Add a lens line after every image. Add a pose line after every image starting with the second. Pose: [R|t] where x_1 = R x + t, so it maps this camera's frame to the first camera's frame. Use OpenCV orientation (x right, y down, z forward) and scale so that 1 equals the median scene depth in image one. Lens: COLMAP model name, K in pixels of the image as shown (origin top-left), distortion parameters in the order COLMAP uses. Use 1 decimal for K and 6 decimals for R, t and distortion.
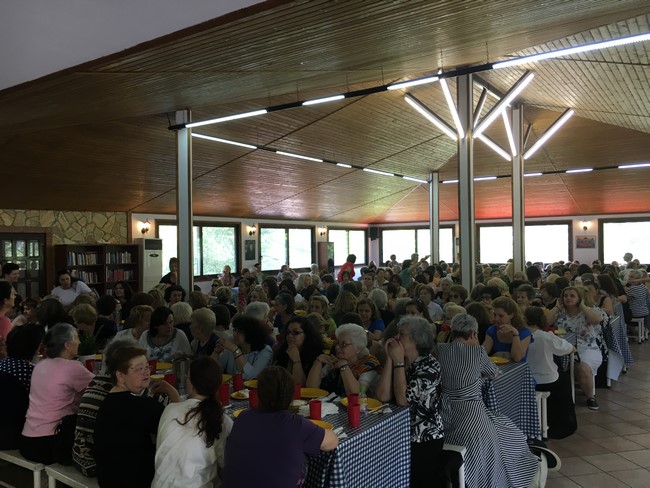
lens RADIAL K [[557.1, 0, 325.0], [0, 557.1, 244.0], [0, 0, 1]] dist [0.083653, -0.119653]
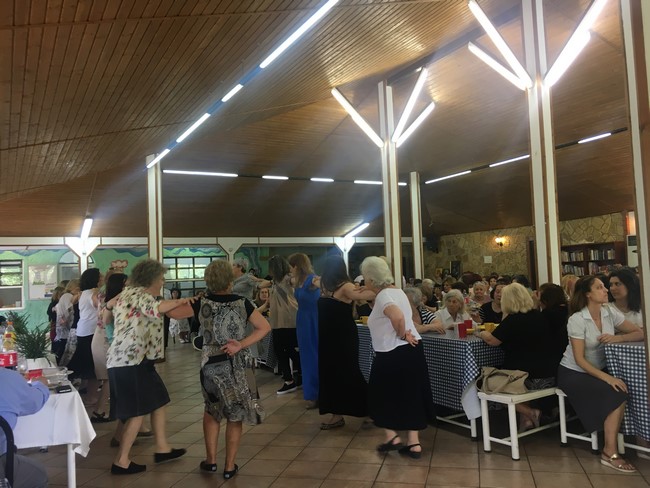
lens RADIAL K [[557.1, 0, 325.0], [0, 557.1, 244.0], [0, 0, 1]] dist [0.083653, -0.119653]
pose [[-0.438187, -0.018892, -0.898685, 0.981664], [0.054994, 0.997343, -0.047781, 0.028884], [0.897200, -0.070359, -0.435983, 1.064001]]
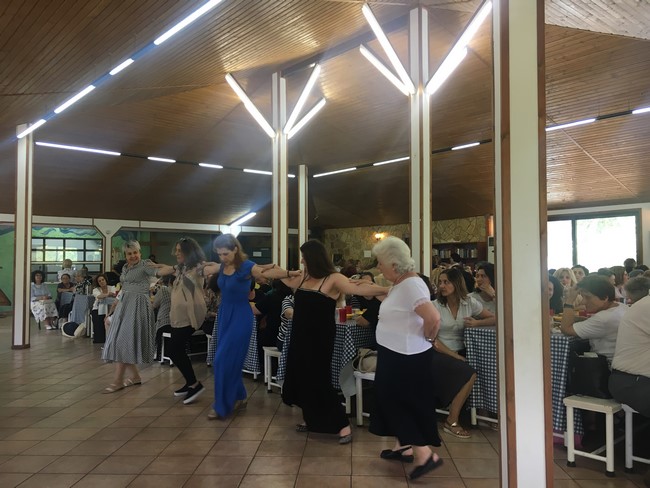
lens RADIAL K [[557.1, 0, 325.0], [0, 557.1, 244.0], [0, 0, 1]] dist [0.083653, -0.119653]
pose [[-0.243230, -0.021281, -0.969735, 0.997087], [0.015893, 0.999538, -0.025921, 0.034051], [0.969839, -0.021716, -0.242779, 1.064535]]
